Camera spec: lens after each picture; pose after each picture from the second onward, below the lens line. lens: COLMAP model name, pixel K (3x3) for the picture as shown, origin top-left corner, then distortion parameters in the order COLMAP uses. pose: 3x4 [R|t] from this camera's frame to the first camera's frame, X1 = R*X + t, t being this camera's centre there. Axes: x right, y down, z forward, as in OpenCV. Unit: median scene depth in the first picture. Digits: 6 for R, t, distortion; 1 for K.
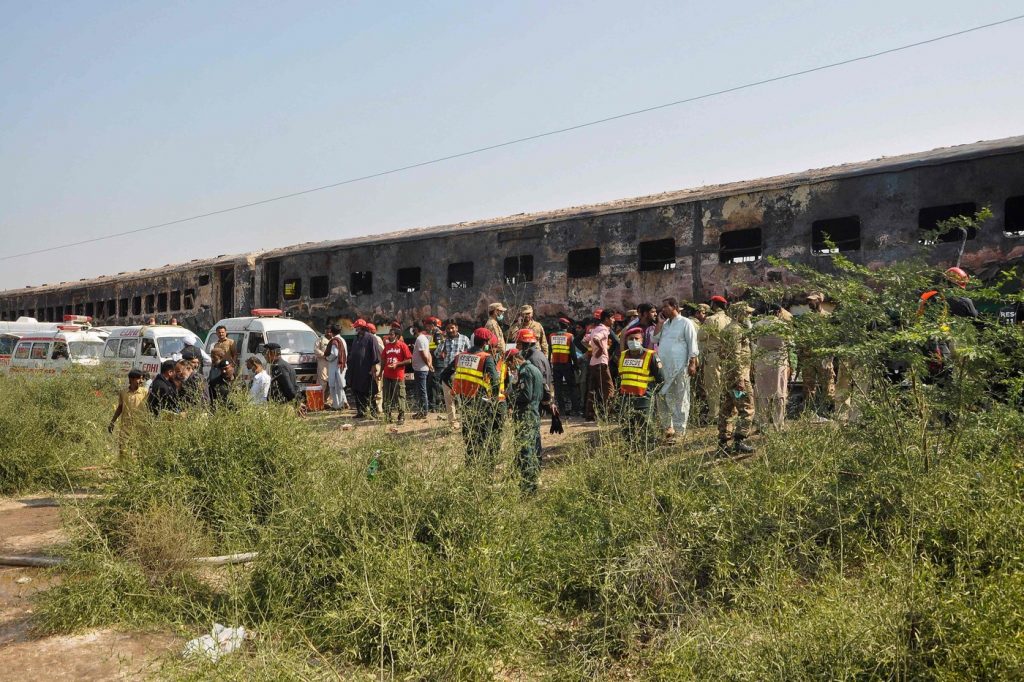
lens RADIAL K [[891.8, 0, 511.7], [0, 891.8, 356.3], [0, 0, 1]] dist [-0.003632, 0.074709]
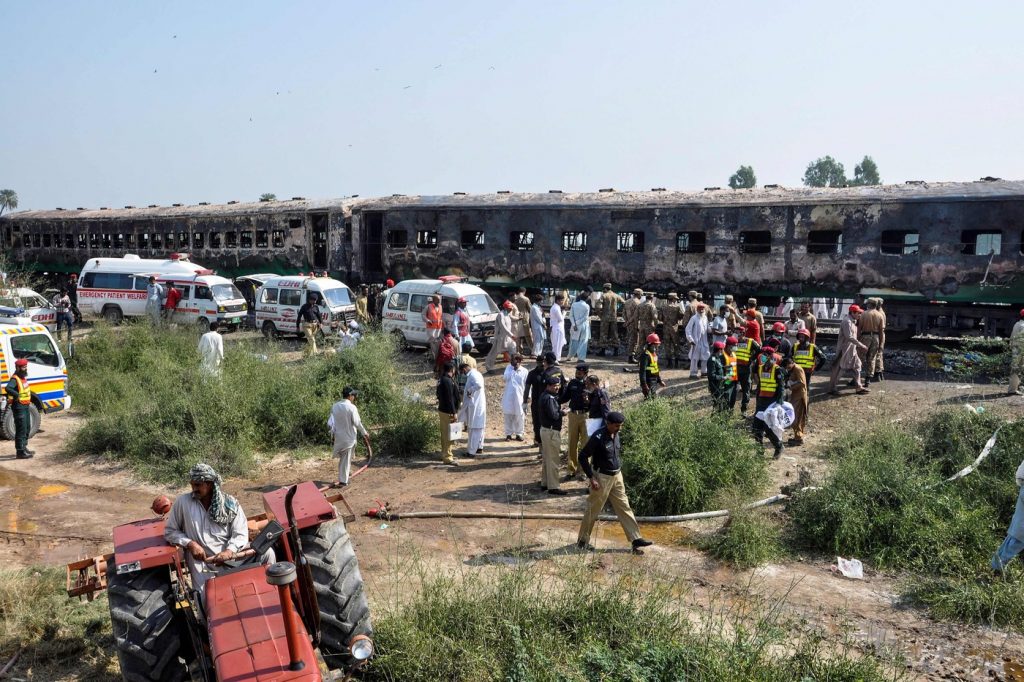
lens RADIAL K [[891.8, 0, 511.7], [0, 891.8, 356.3], [0, 0, 1]] dist [-0.003632, 0.074709]
pose [[0.992808, -0.016774, 0.118533, -0.348772], [0.000811, 0.991054, 0.133458, -0.115173], [-0.119711, -0.132402, 0.983941, -0.302934]]
